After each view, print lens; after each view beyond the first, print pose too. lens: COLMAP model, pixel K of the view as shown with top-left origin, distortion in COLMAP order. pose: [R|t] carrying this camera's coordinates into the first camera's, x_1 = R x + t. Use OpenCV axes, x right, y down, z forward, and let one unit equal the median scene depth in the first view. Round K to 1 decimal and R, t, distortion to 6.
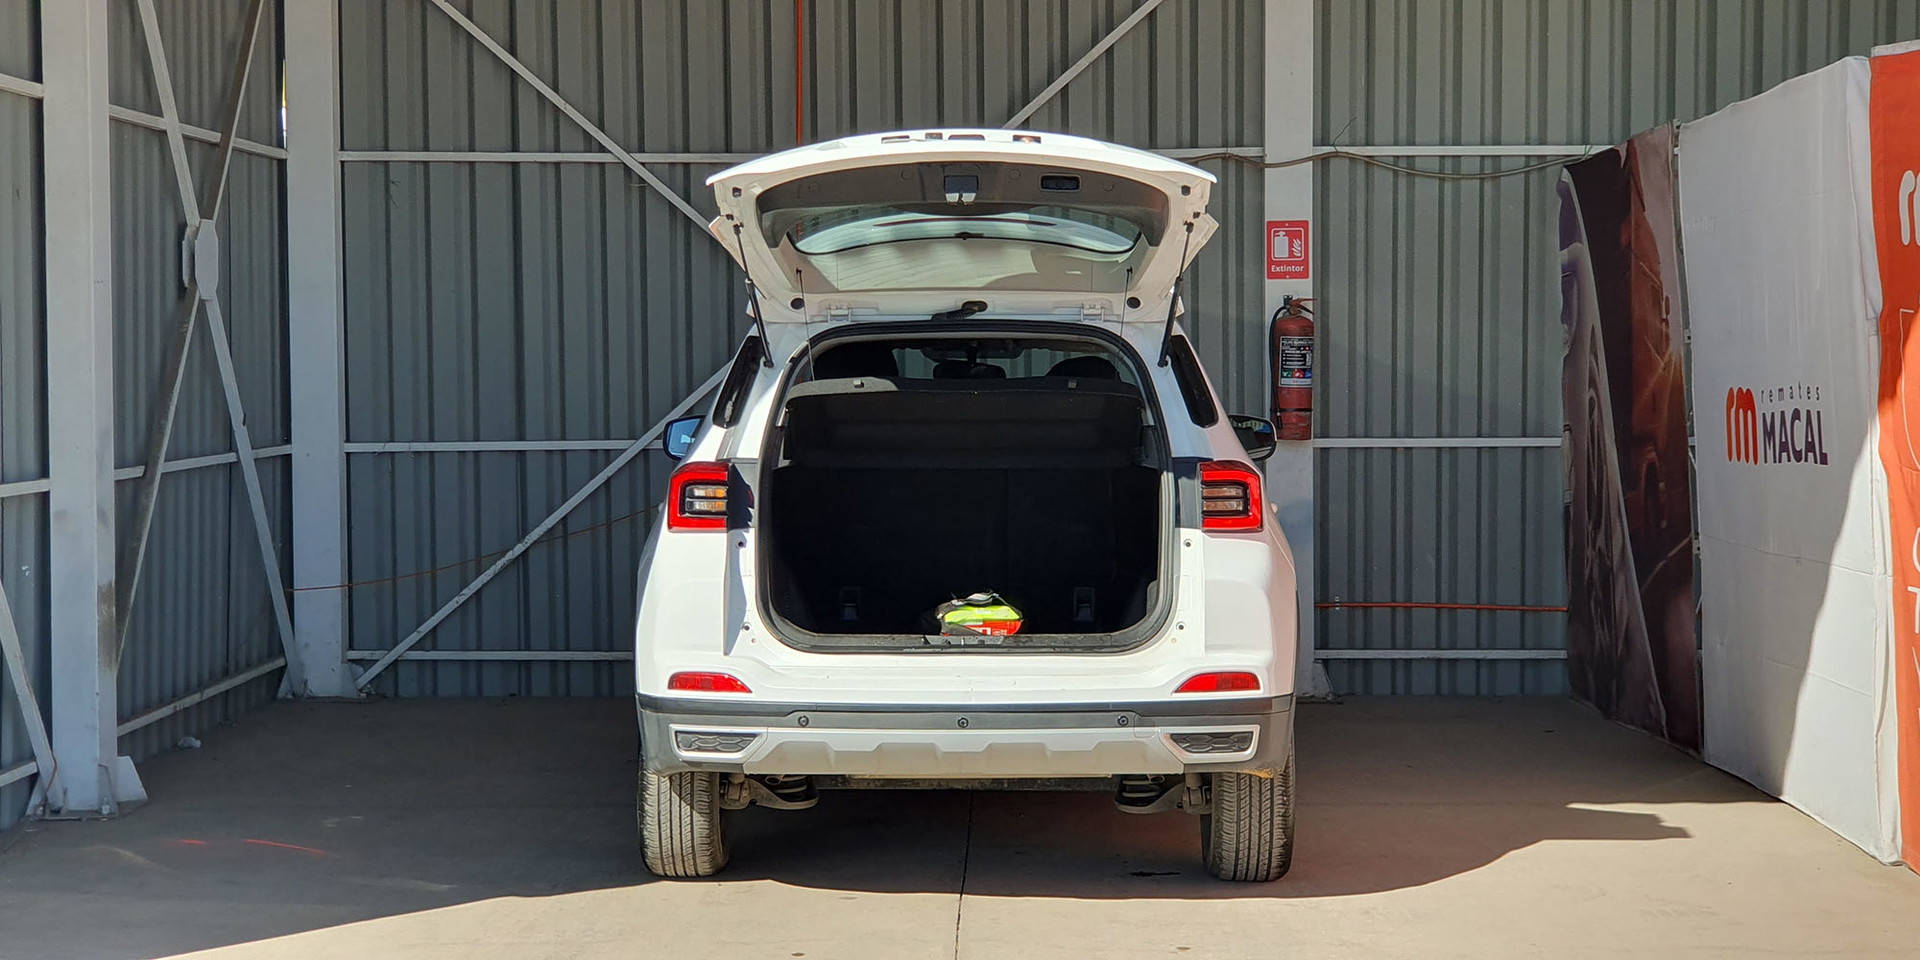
lens RADIAL K [[3086.0, 0, 938.9], [0, 3086.0, 430.0], [0, 0, 1]] dist [0.114569, 0.000000]
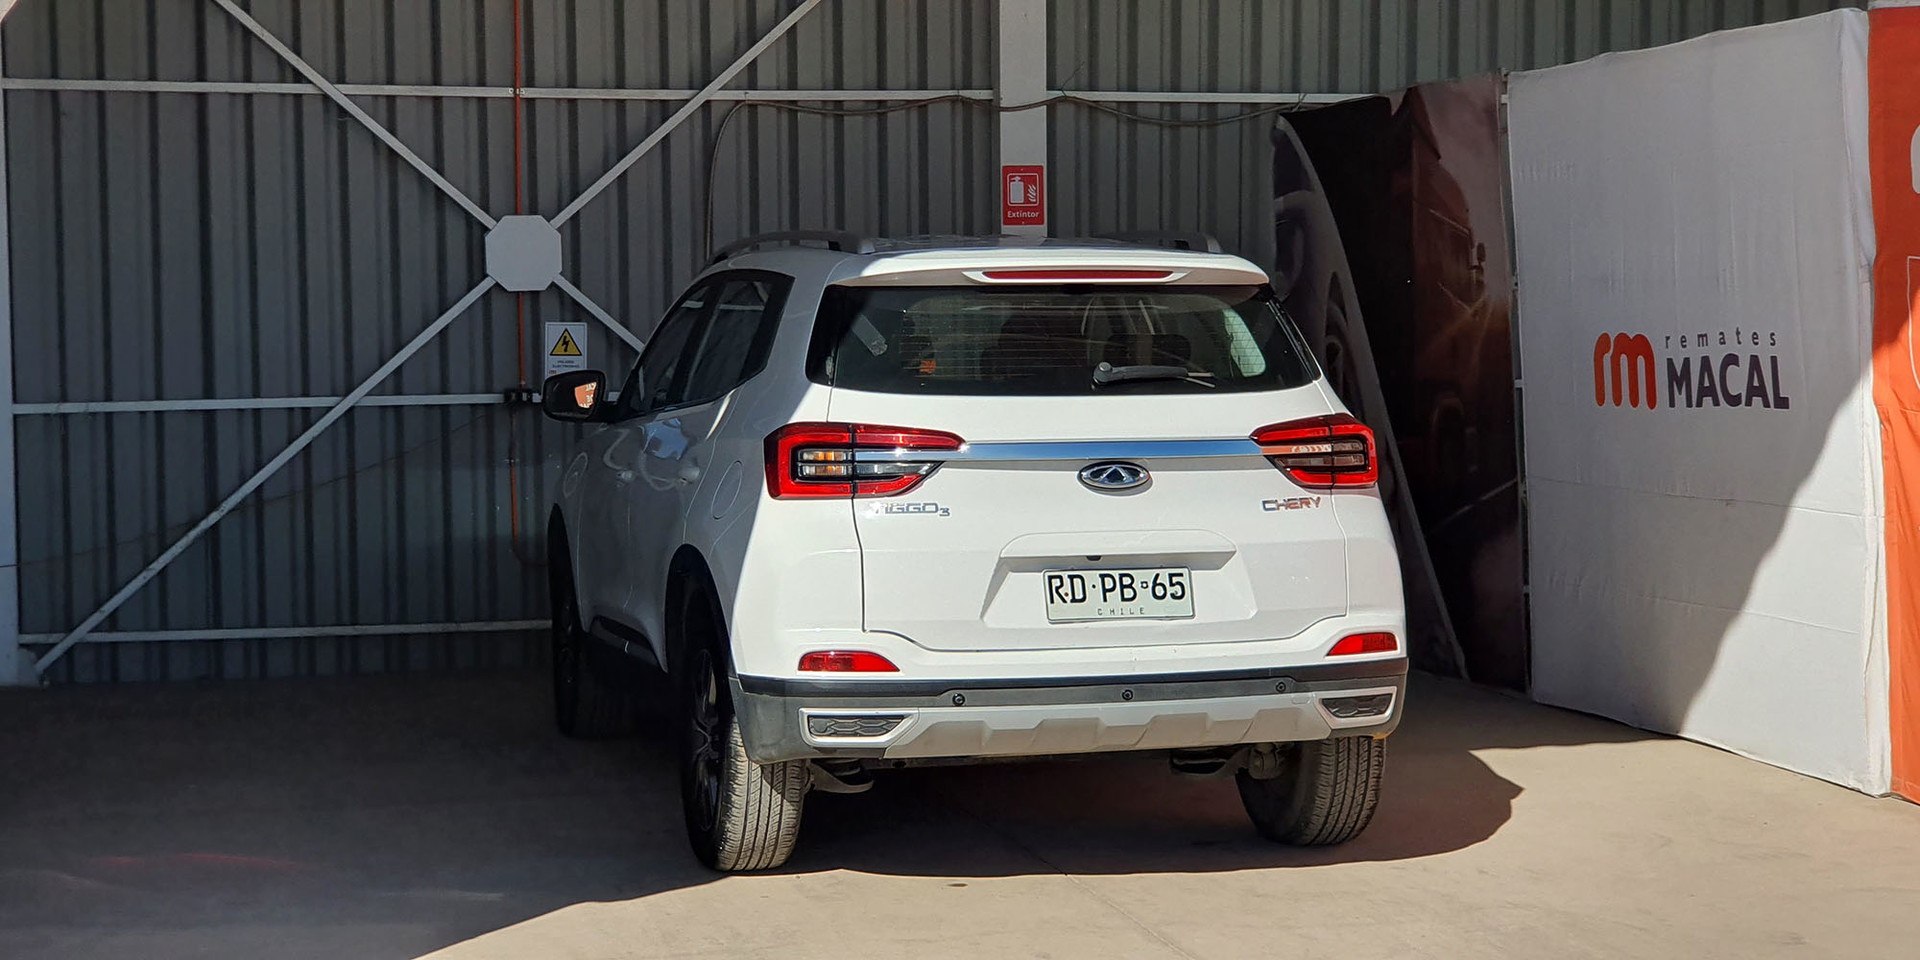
lens RADIAL K [[3086.0, 0, 919.0], [0, 3086.0, 430.6], [0, 0, 1]] dist [0.114569, 0.000000]
pose [[0.963401, -0.014742, 0.267659, -0.182588], [0.009860, 0.999760, 0.019574, -0.003175], [-0.267883, -0.016218, 0.963315, 0.063971]]
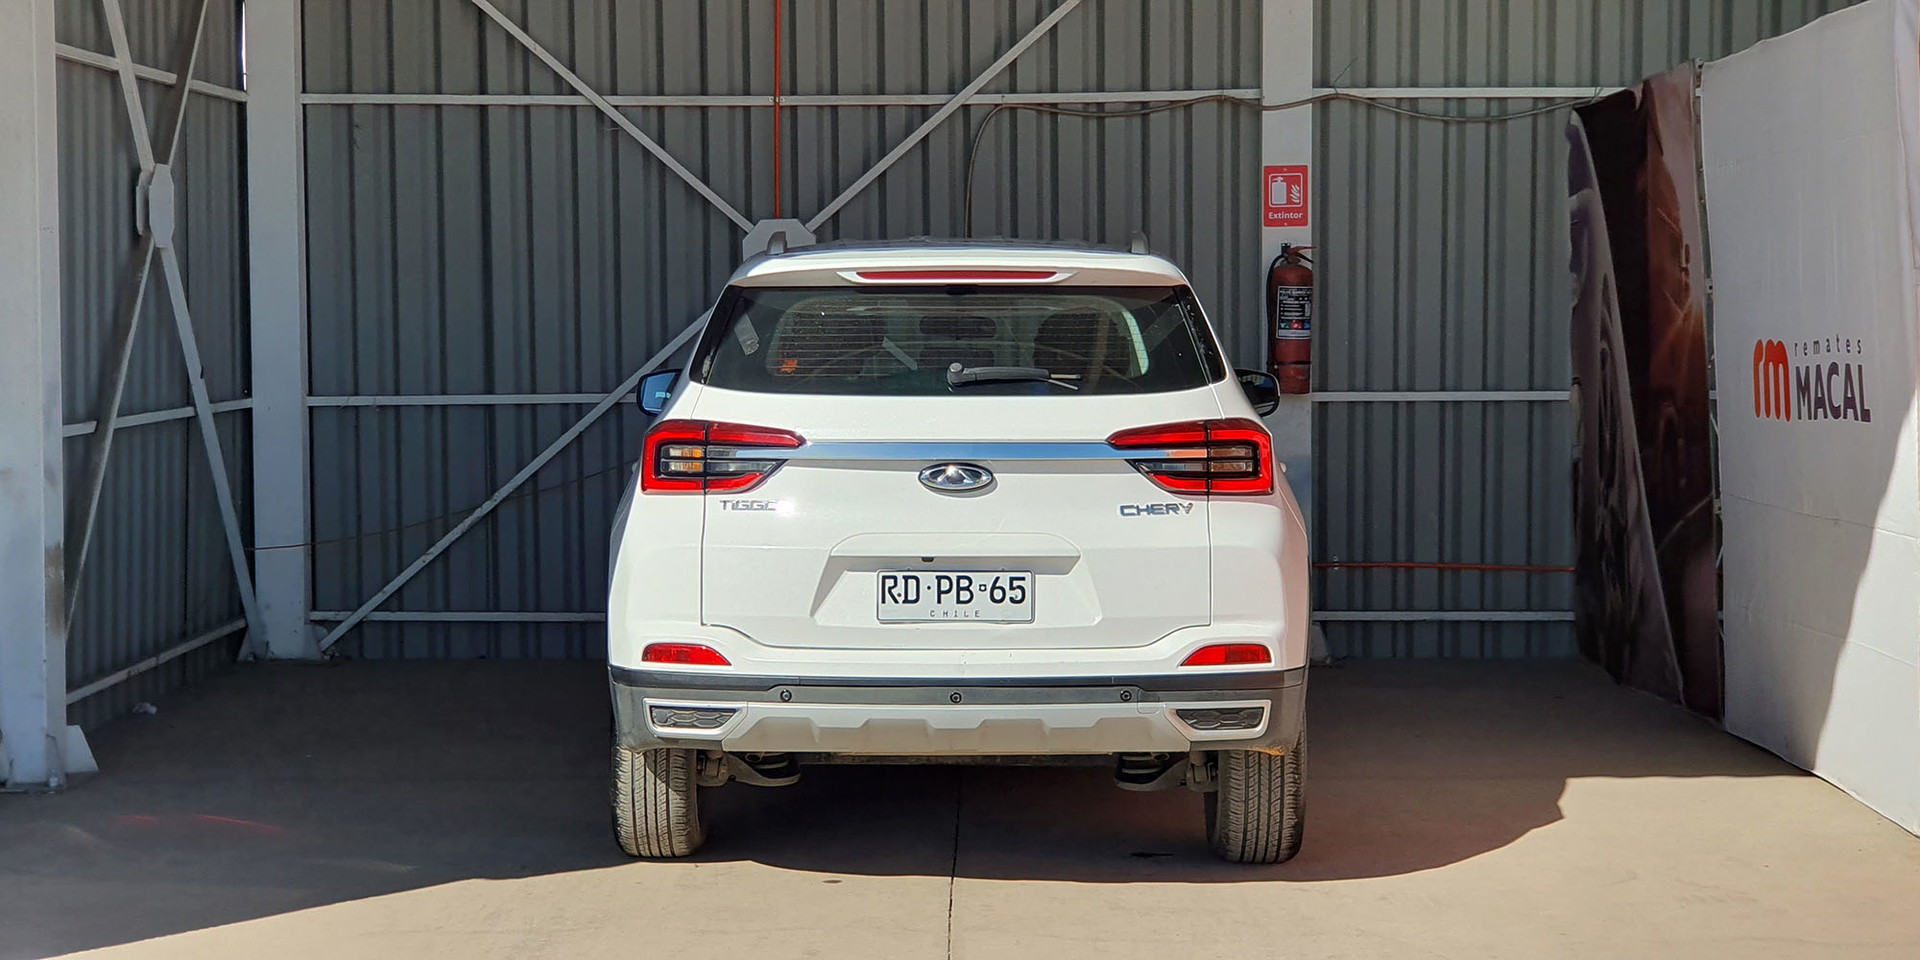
lens RADIAL K [[3086.0, 0, 895.0], [0, 3086.0, 417.5], [0, 0, 1]] dist [0.114569, 0.000000]
pose [[0.999984, 0.000265, -0.005721, -0.003203], [-0.000194, 0.999923, 0.012372, -0.001275], [0.005724, -0.012370, 0.999907, 0.036398]]
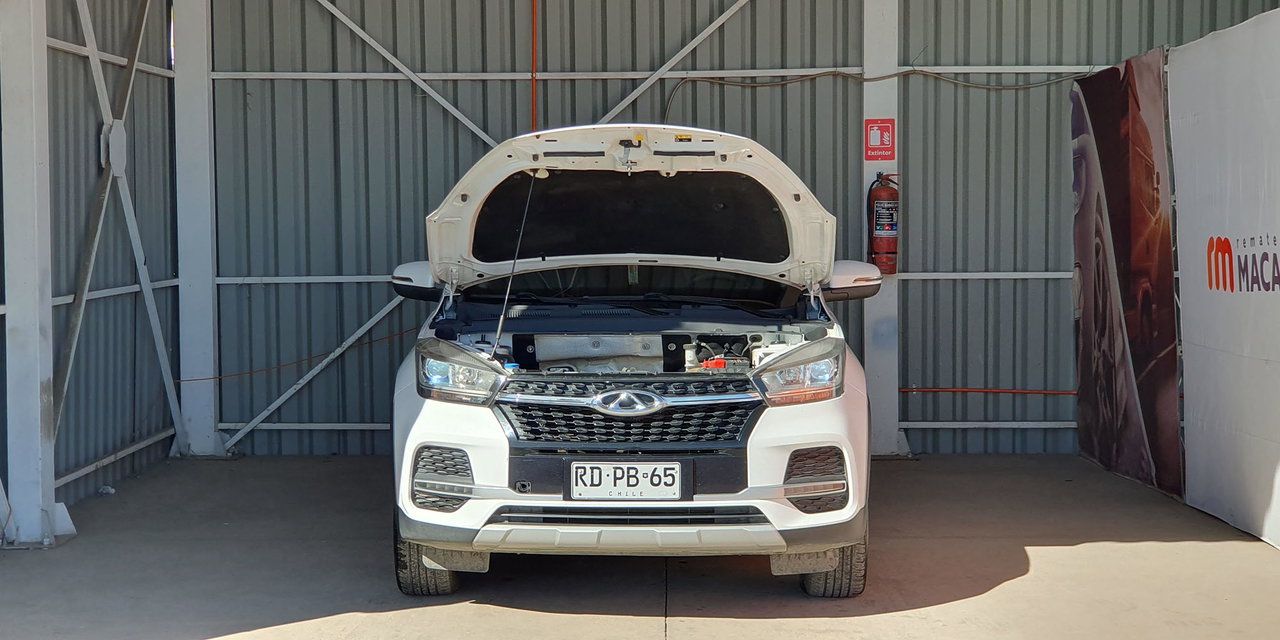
lens RADIAL K [[2057.3, 0, 595.3], [0, 2057.3, 282.8], [0, 0, 1]] dist [0.114569, 0.000000]
pose [[0.999973, -0.001913, -0.007093, -0.010916], [0.001977, 0.999956, 0.009120, -0.001627], [0.007075, -0.009134, 0.999933, 0.053736]]
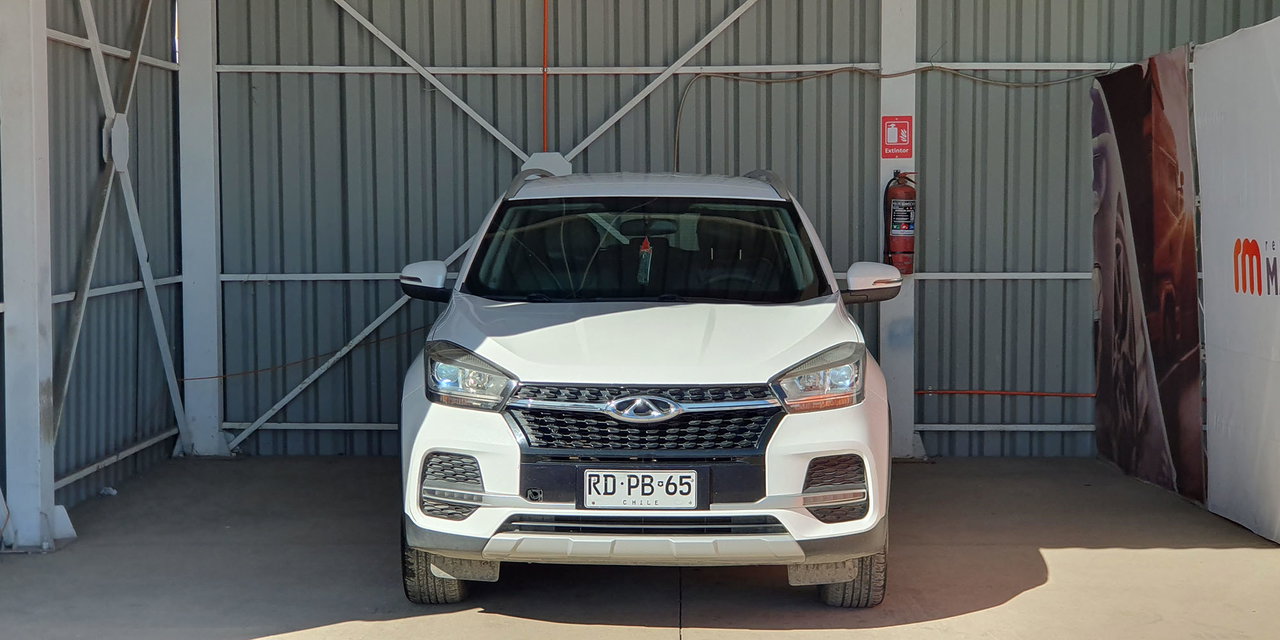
lens RADIAL K [[2057.3, 0, 610.4], [0, 2057.3, 298.1], [0, 0, 1]] dist [0.114569, 0.000000]
pose [[0.999992, 0.002434, -0.003286, -0.012893], [-0.002369, 0.999809, 0.019418, -0.003617], [0.003333, -0.019410, 0.999806, 0.069802]]
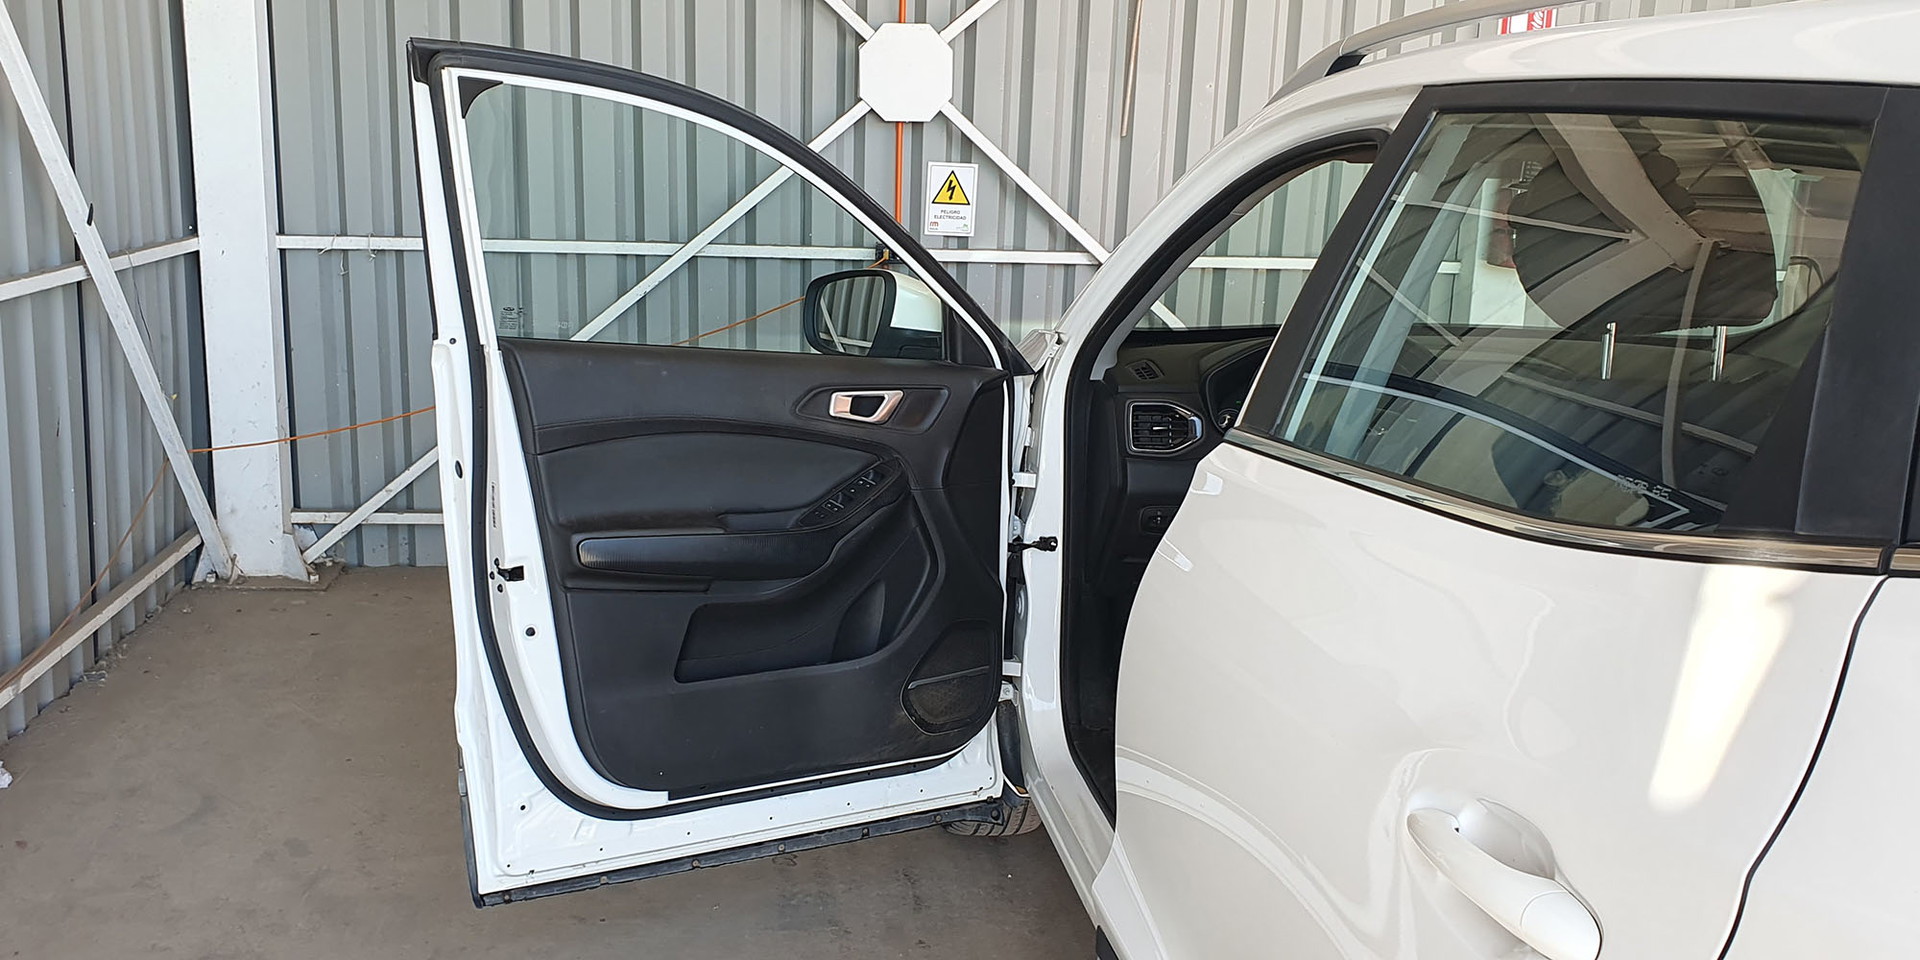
lens RADIAL K [[1614.3, 0, 916.2], [0, 1614.3, 472.1], [0, 0, 1]] dist [0.049136, -0.065683]
pose [[0.986777, 0.003301, 0.162053, -0.106737], [-0.032992, 0.982953, 0.180871, -0.015640], [-0.158693, -0.183825, 0.970064, 0.605149]]
